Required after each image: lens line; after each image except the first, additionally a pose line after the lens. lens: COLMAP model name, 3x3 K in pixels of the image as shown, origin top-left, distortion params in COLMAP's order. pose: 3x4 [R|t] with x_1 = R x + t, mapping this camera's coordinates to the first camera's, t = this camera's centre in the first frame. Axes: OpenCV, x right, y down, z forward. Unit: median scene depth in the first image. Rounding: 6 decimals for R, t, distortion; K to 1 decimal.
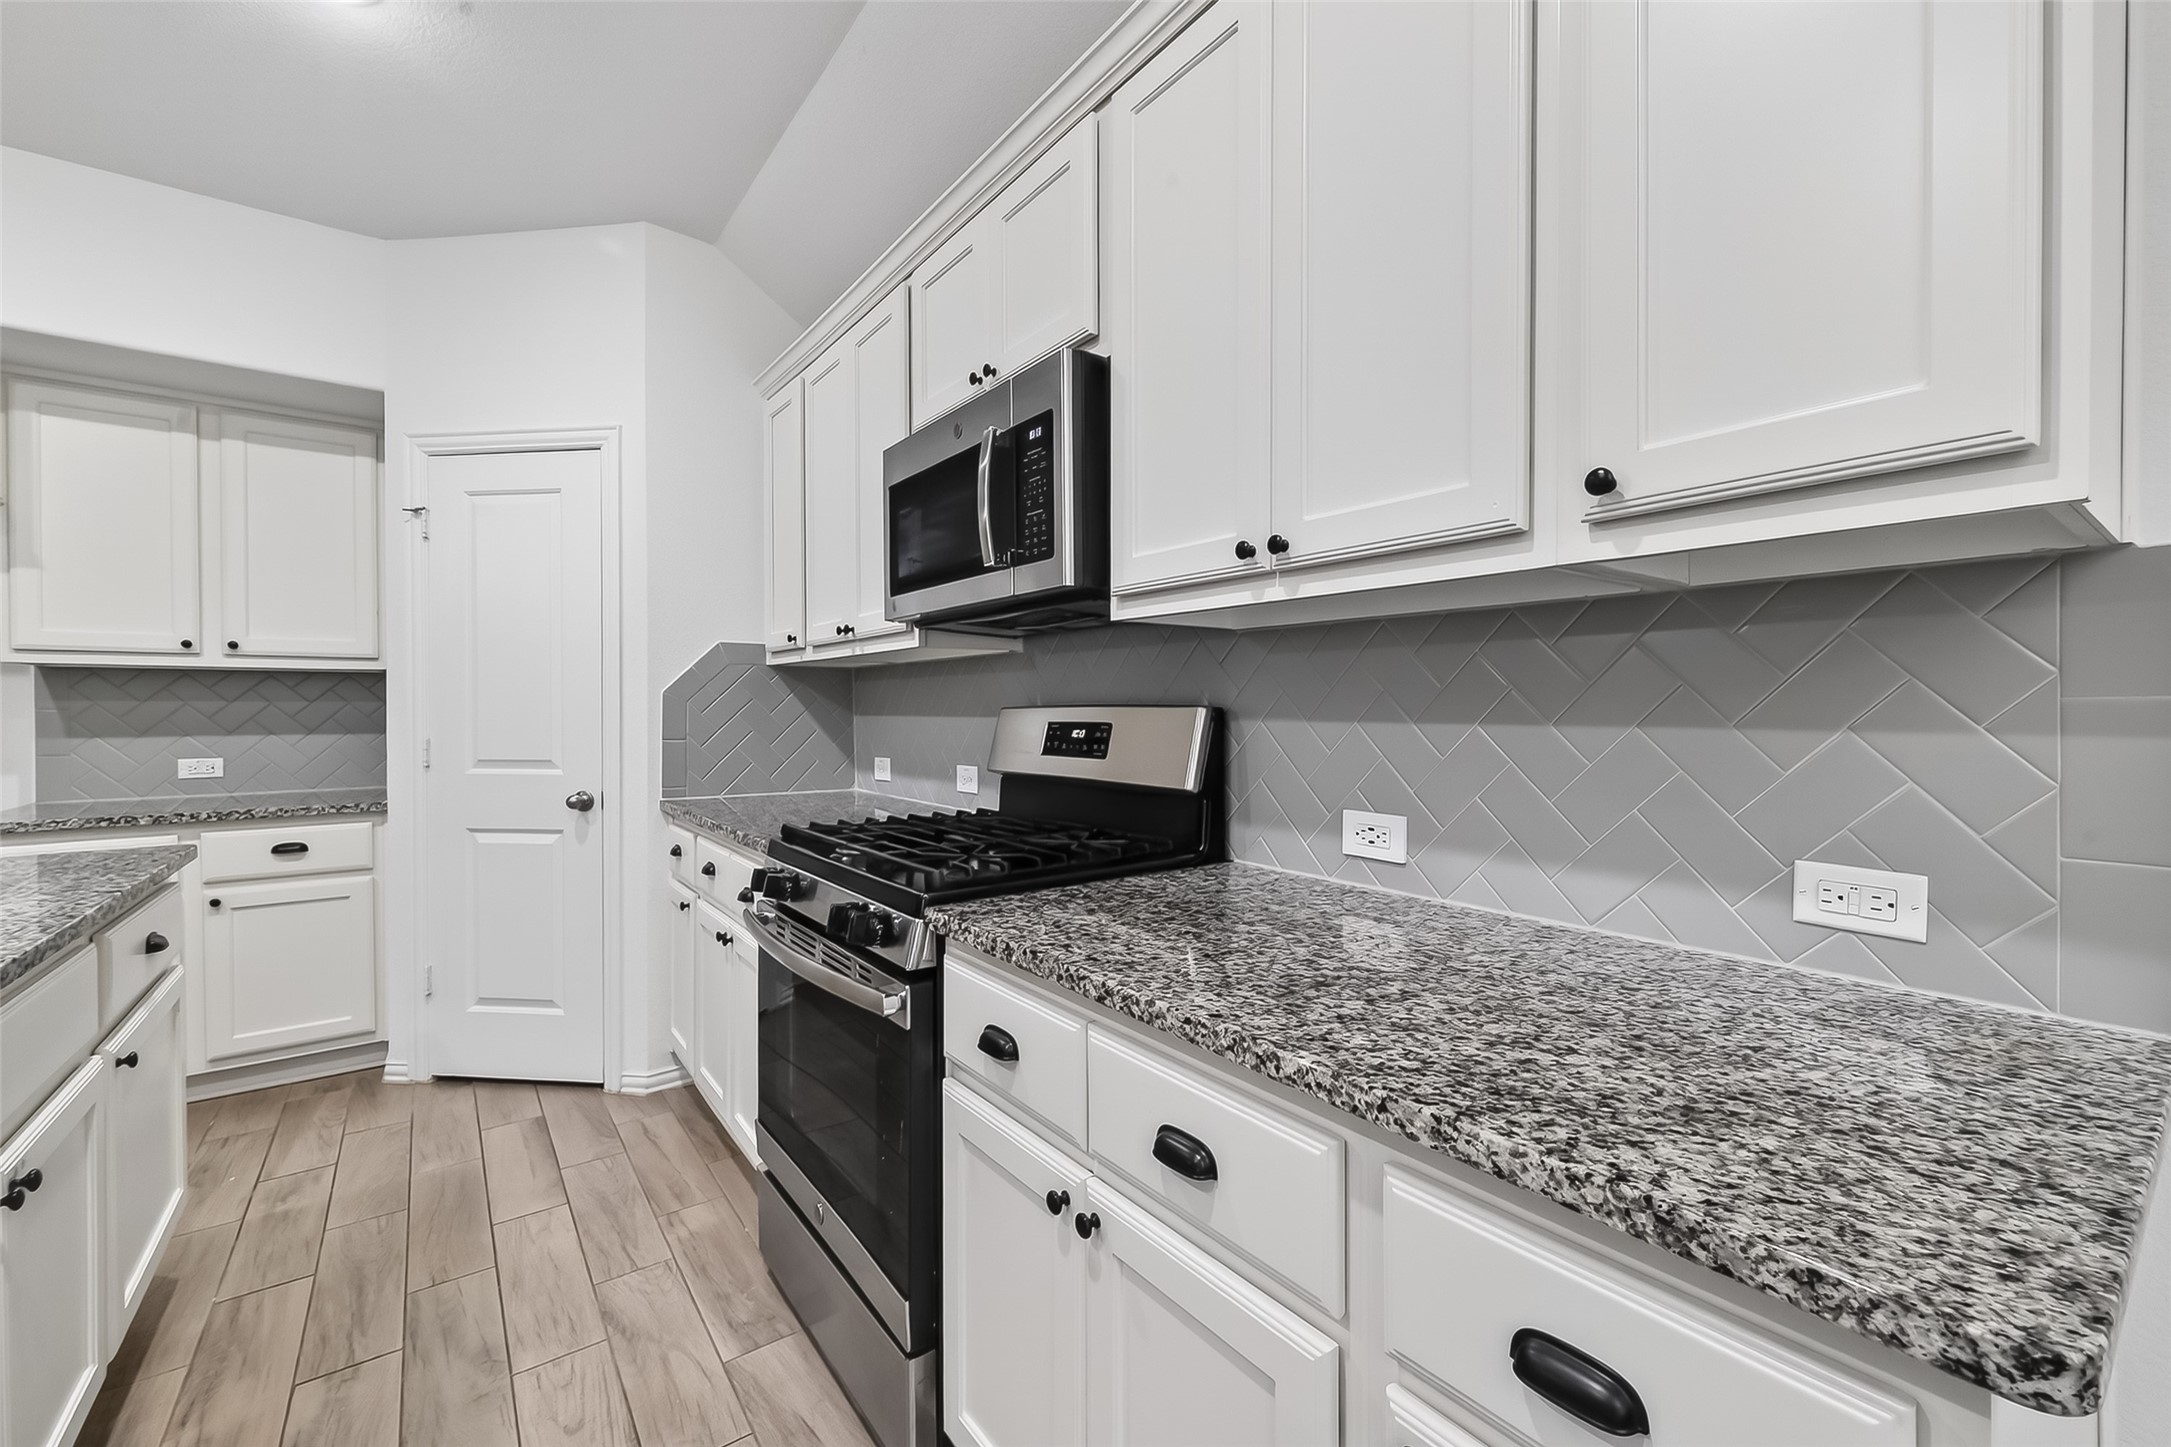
lens RADIAL K [[899.1, 0, 1139.0], [0, 899.1, 710.3], [0, 0, 1]] dist [0.003703, -0.000777]
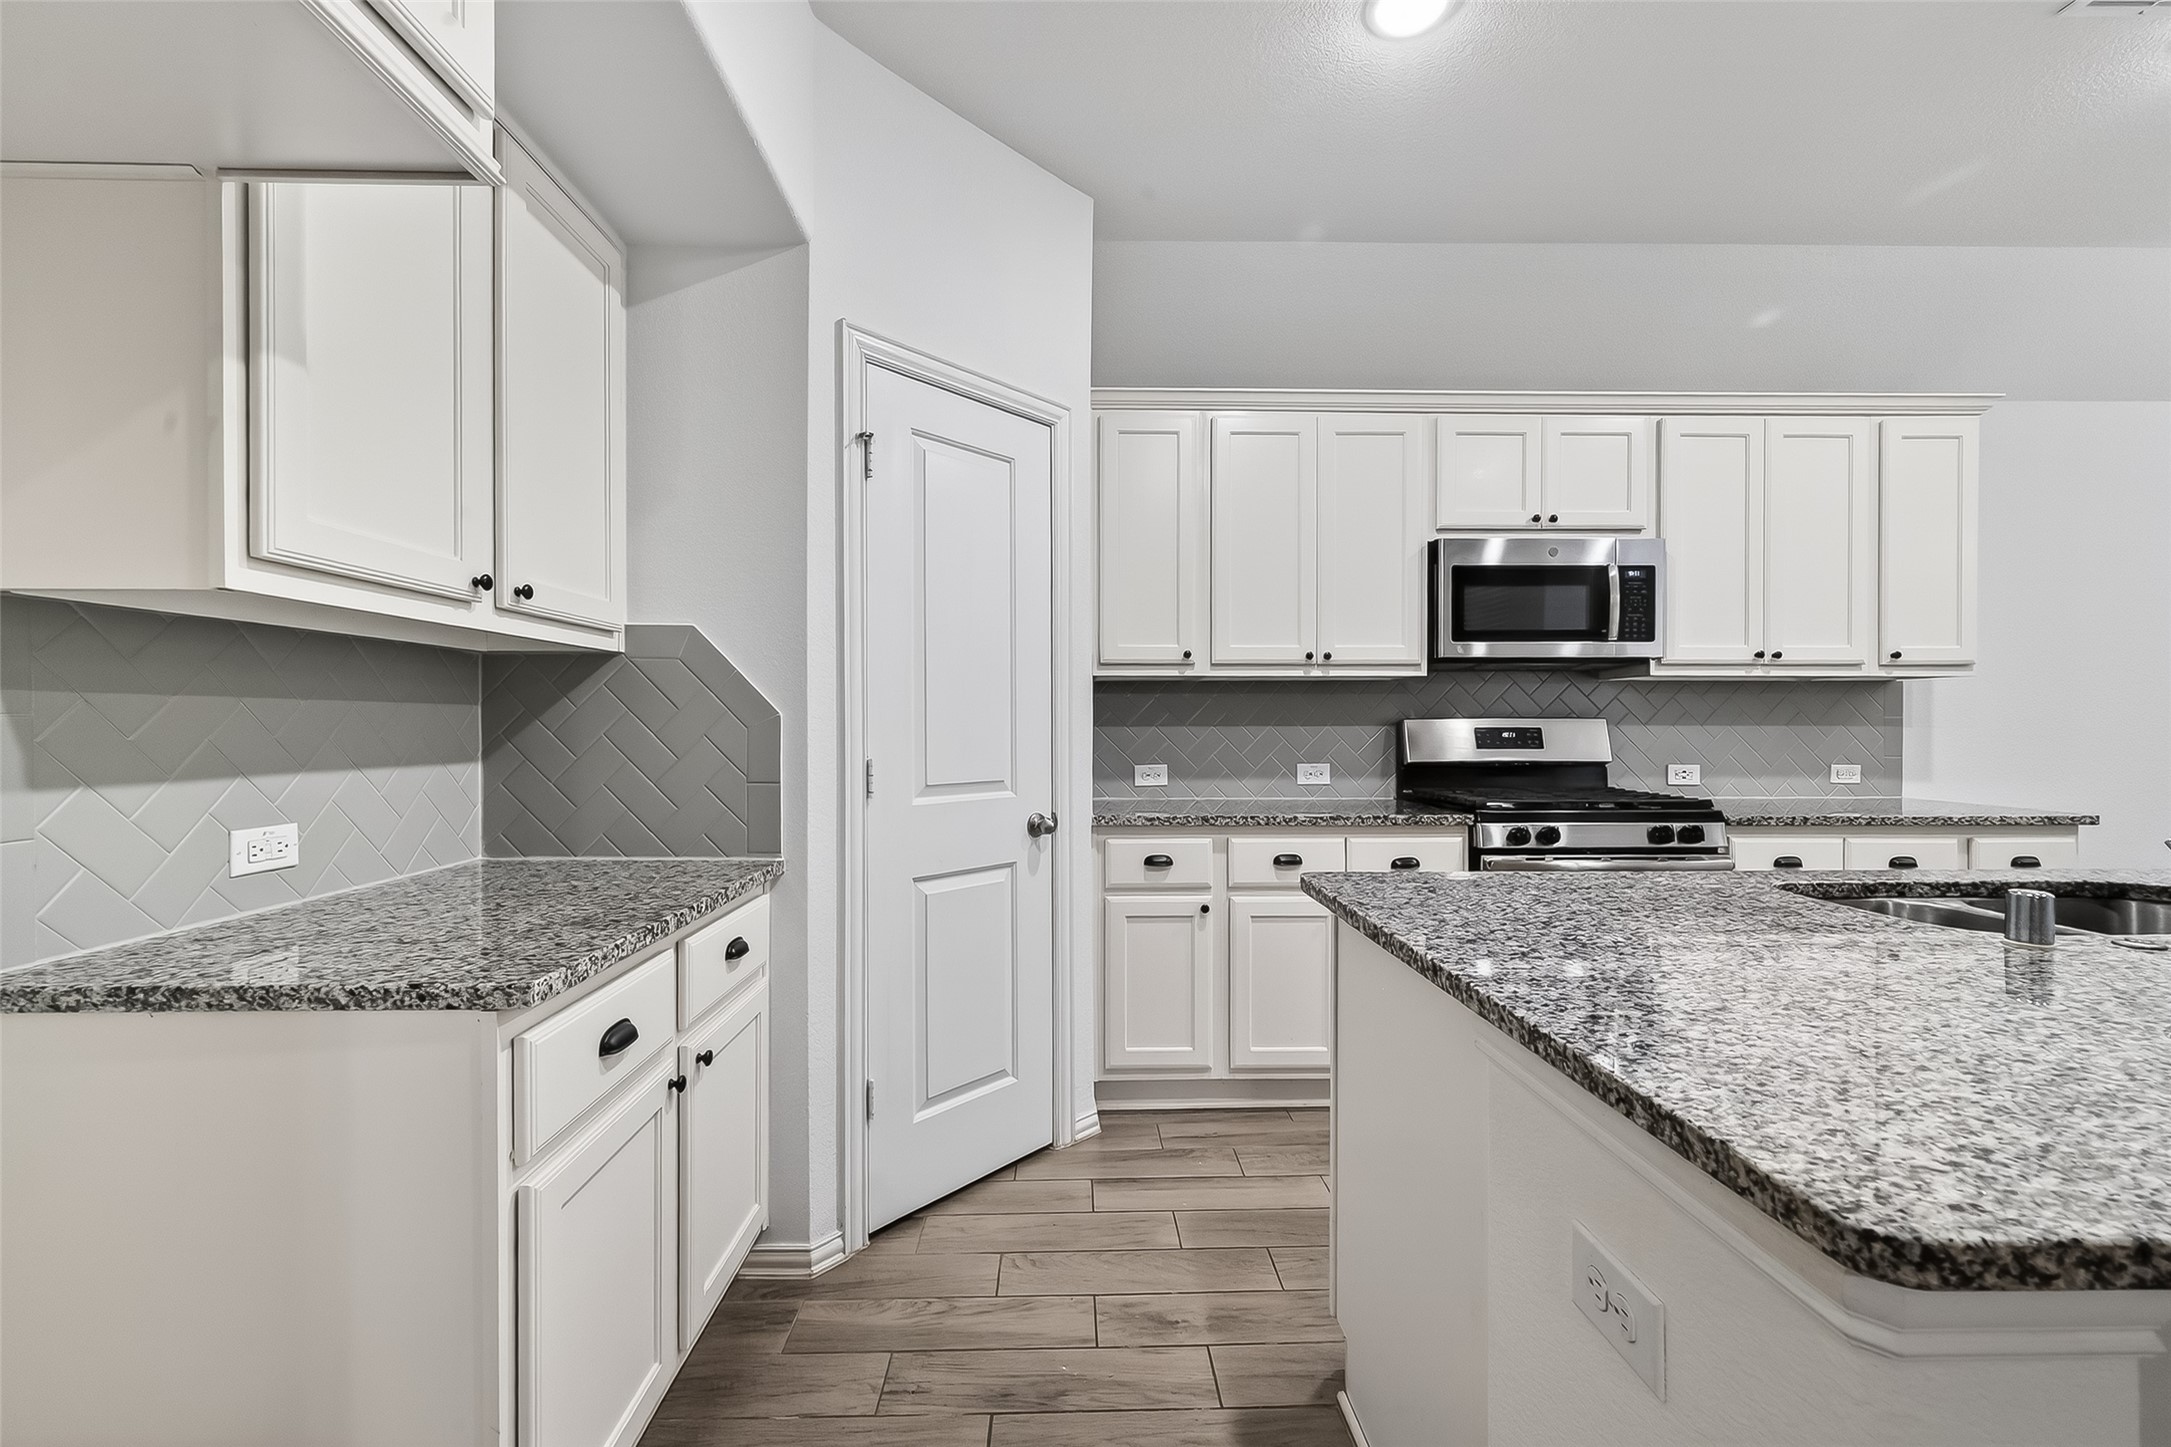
lens RADIAL K [[899.1, 0, 1071.6], [0, 899.1, 720.9], [0, 0, 1]] dist [0.003703, -0.000777]
pose [[0.591251, 0.001962, 0.806485, -1.422656], [0.001461, 0.999993, -0.003503, 0.004100], [-0.806486, 0.003250, 0.591244, 0.507448]]
